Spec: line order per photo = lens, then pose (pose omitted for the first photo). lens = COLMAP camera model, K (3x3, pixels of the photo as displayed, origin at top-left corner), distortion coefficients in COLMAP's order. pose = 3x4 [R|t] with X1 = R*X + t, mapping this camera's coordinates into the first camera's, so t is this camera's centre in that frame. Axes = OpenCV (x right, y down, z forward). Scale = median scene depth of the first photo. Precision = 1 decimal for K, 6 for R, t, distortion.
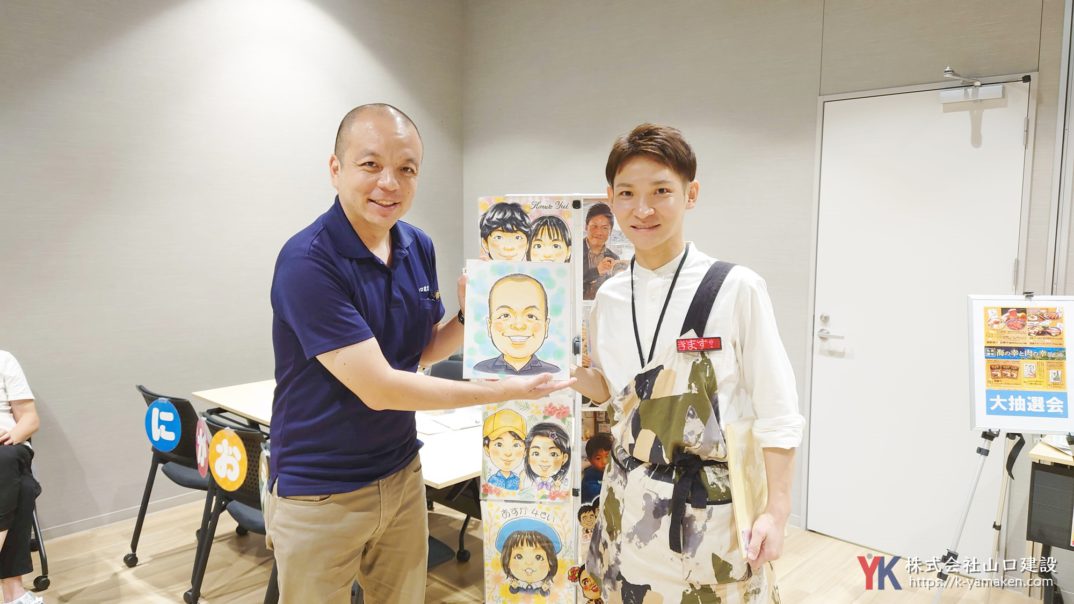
lens RADIAL K [[784.8, 0, 537.0], [0, 784.8, 303.1], [0, 0, 1]] dist [-0.003870, -0.000162]
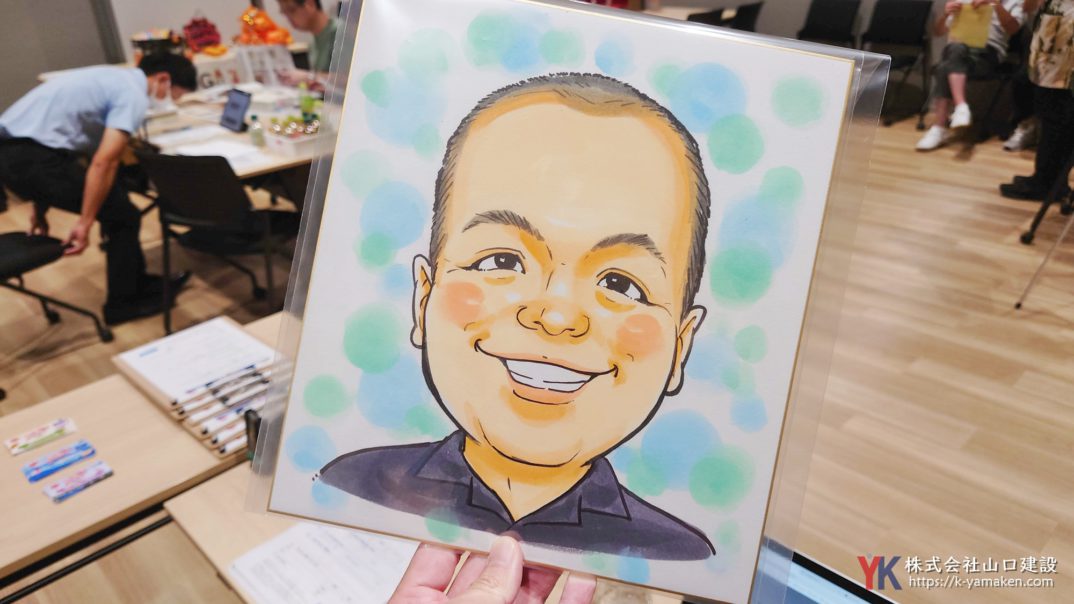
lens RADIAL K [[784.8, 0, 539.6], [0, 784.8, 302.6], [0, 0, 1]] dist [-0.003870, -0.000162]
pose [[0.976613, 0.170256, -0.131299, 0.000004], [-0.156656, 0.981750, 0.107819, 0.002458], [0.147260, -0.084728, 0.985462, 0.787410]]
